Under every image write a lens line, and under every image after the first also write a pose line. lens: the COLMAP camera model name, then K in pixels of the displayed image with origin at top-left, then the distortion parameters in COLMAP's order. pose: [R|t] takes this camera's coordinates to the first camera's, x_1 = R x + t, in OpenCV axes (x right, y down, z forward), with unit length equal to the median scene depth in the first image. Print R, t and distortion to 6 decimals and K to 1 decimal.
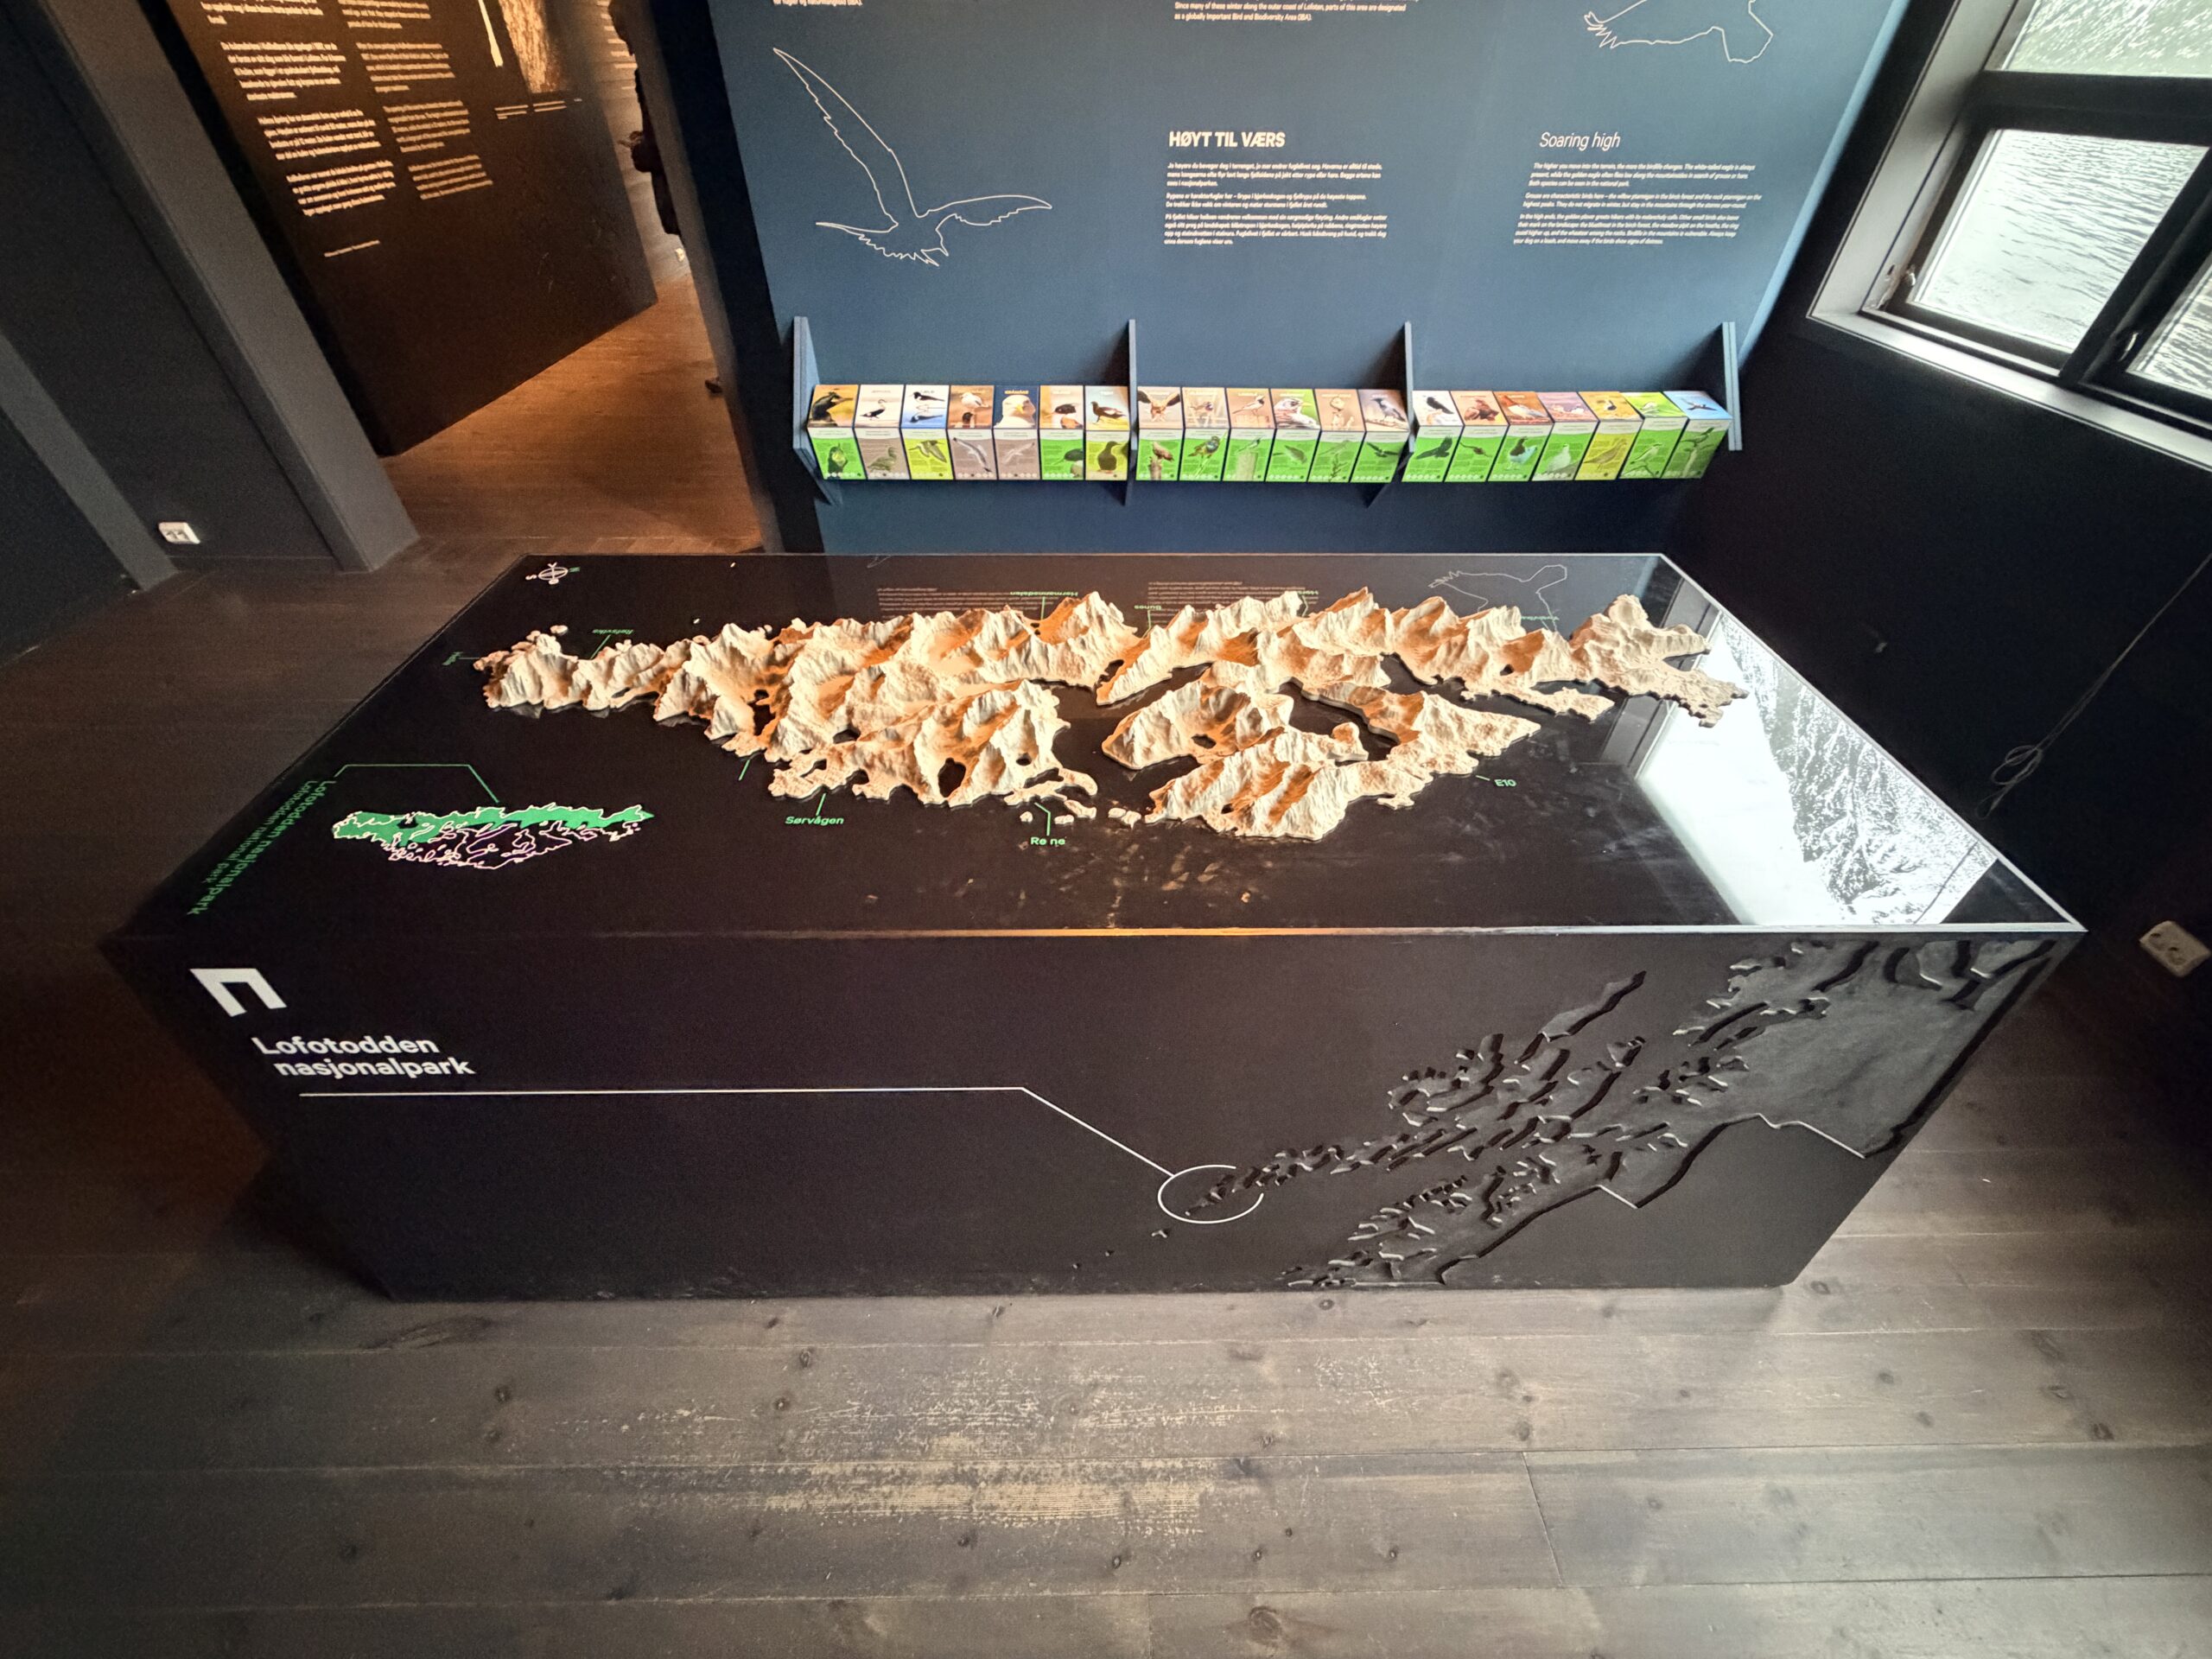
lens RADIAL K [[883.2, 0, 1106.1], [0, 883.2, 832.9], [0, 0, 1]] dist [-0.002441, 0.000189]
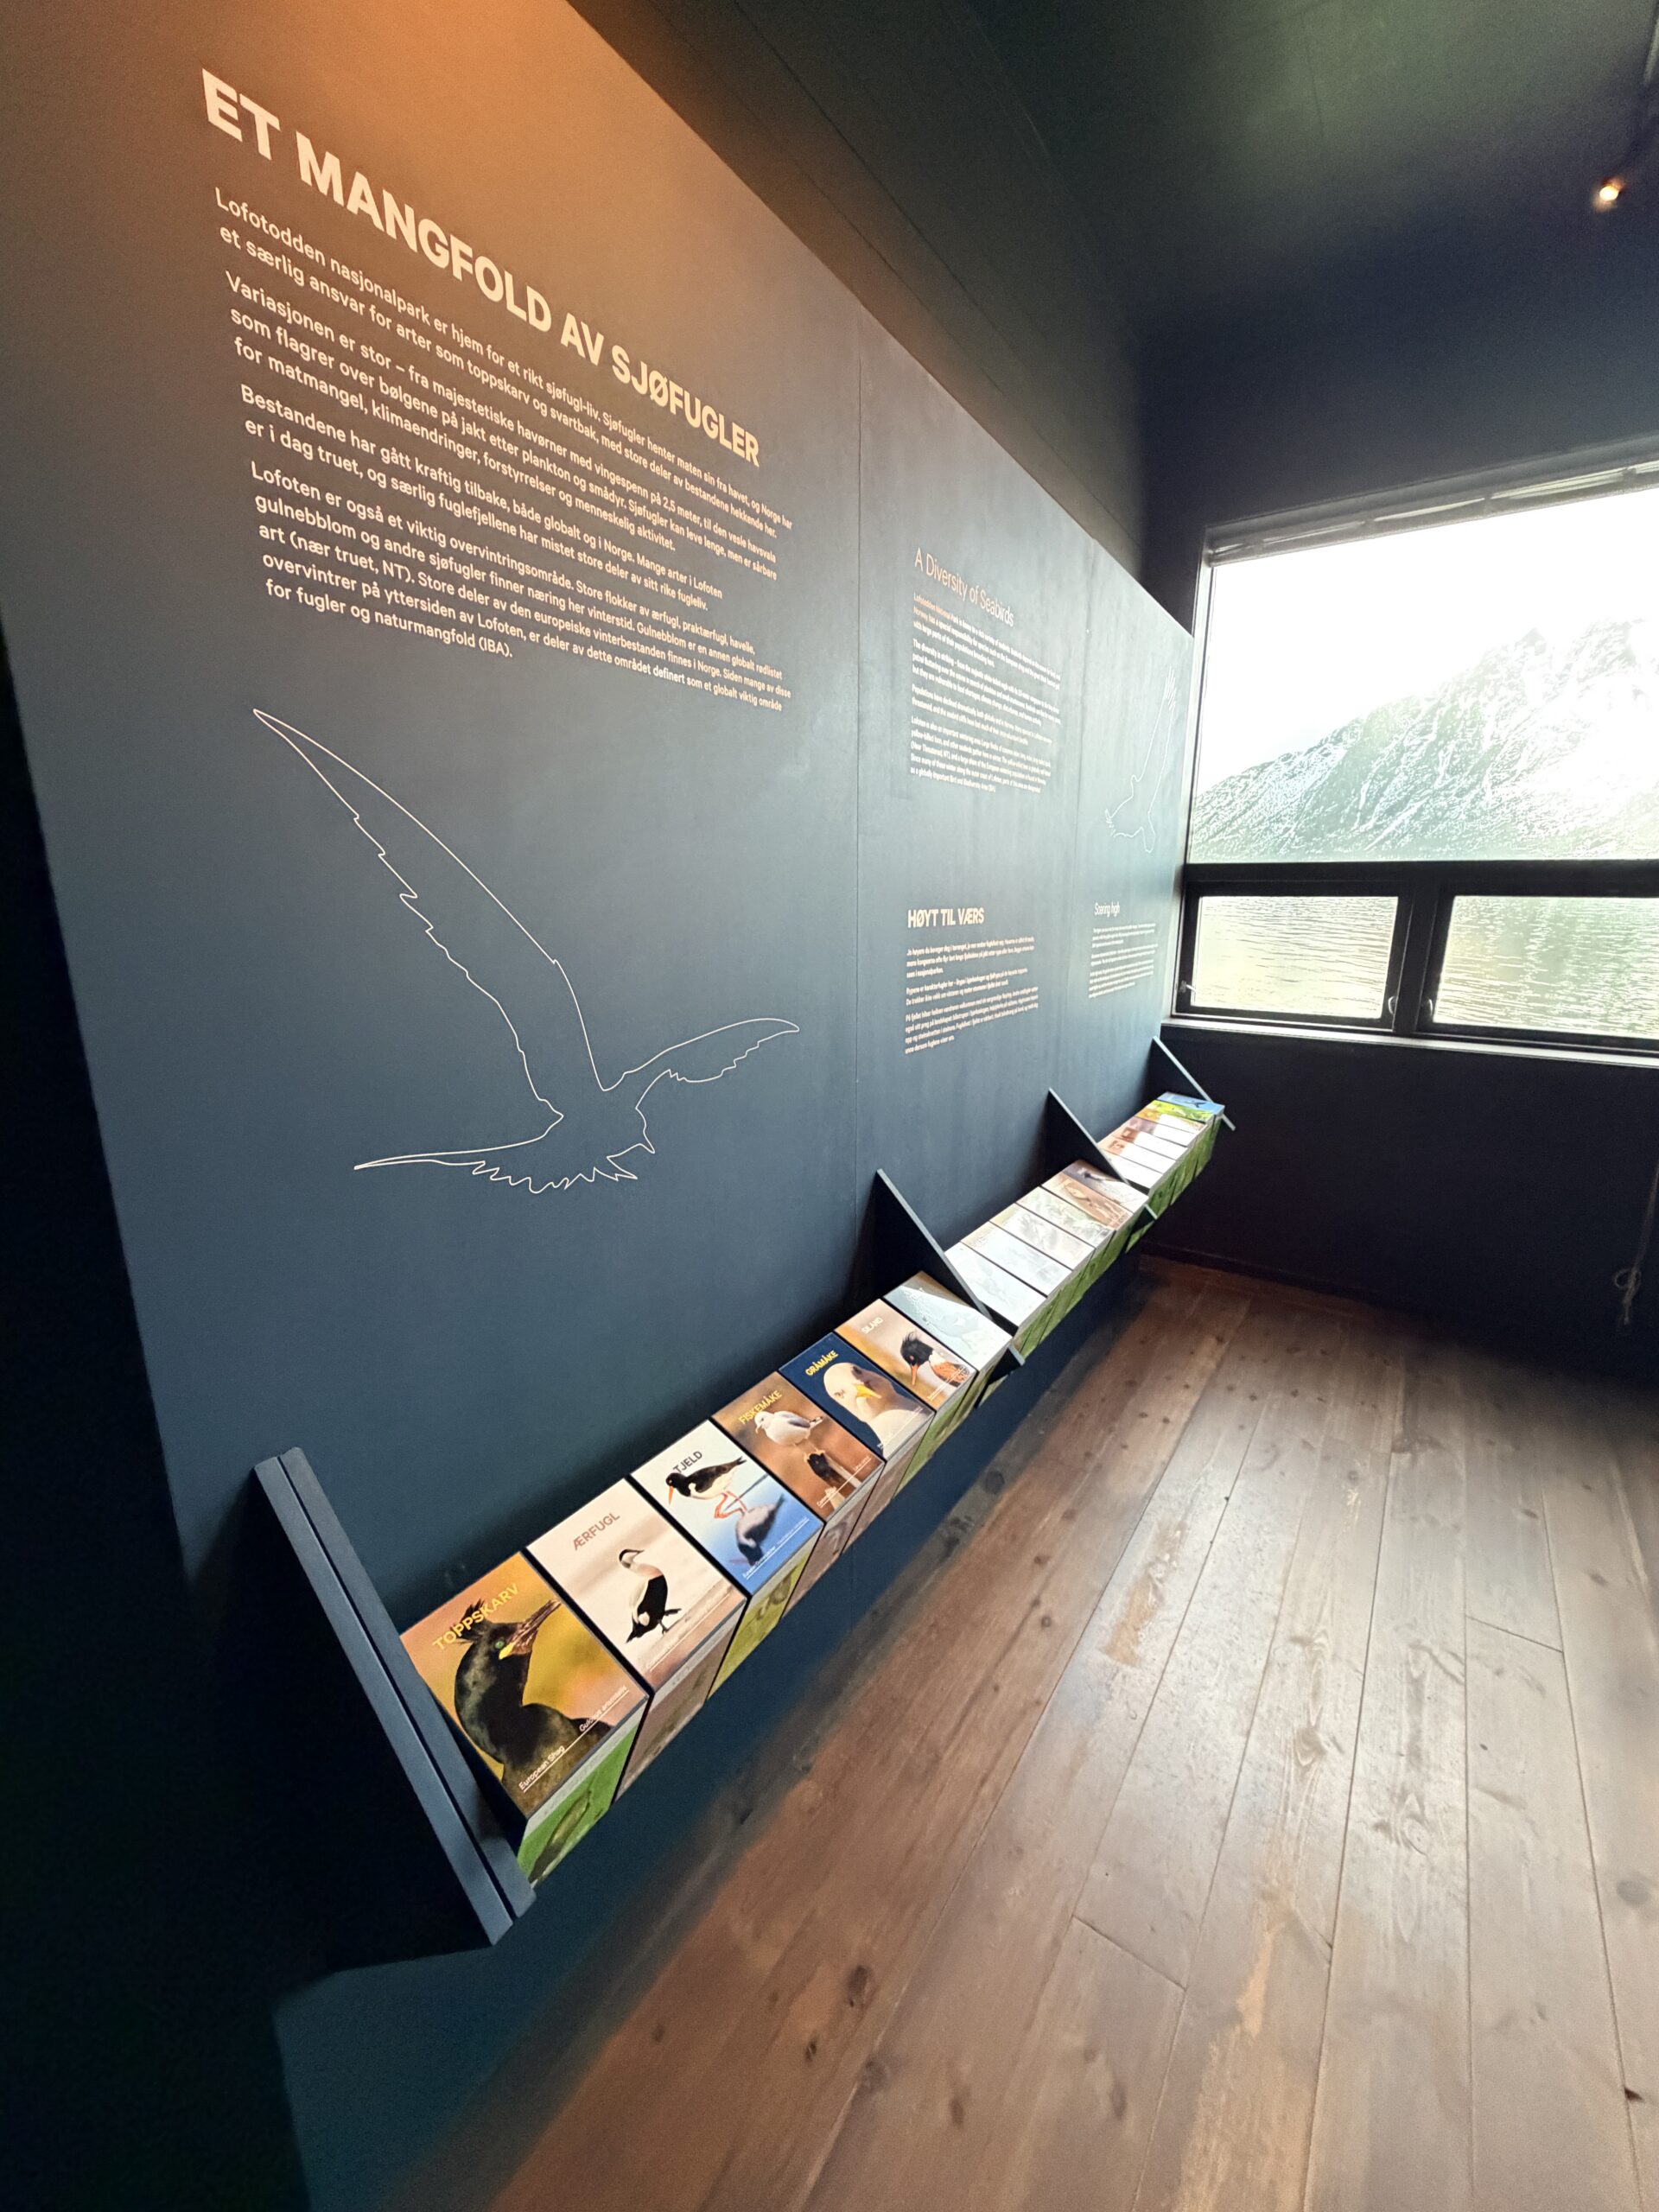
lens RADIAL K [[883.2, 0, 830.6], [0, 883.2, 1100.3], [0, 0, 1]] dist [-0.002441, 0.000189]
pose [[0.576324, -0.191599, 0.794444, -0.467996], [0.544969, 0.814522, -0.198902, -0.548590], [-0.608983, 0.547579, 0.573844, 0.695240]]
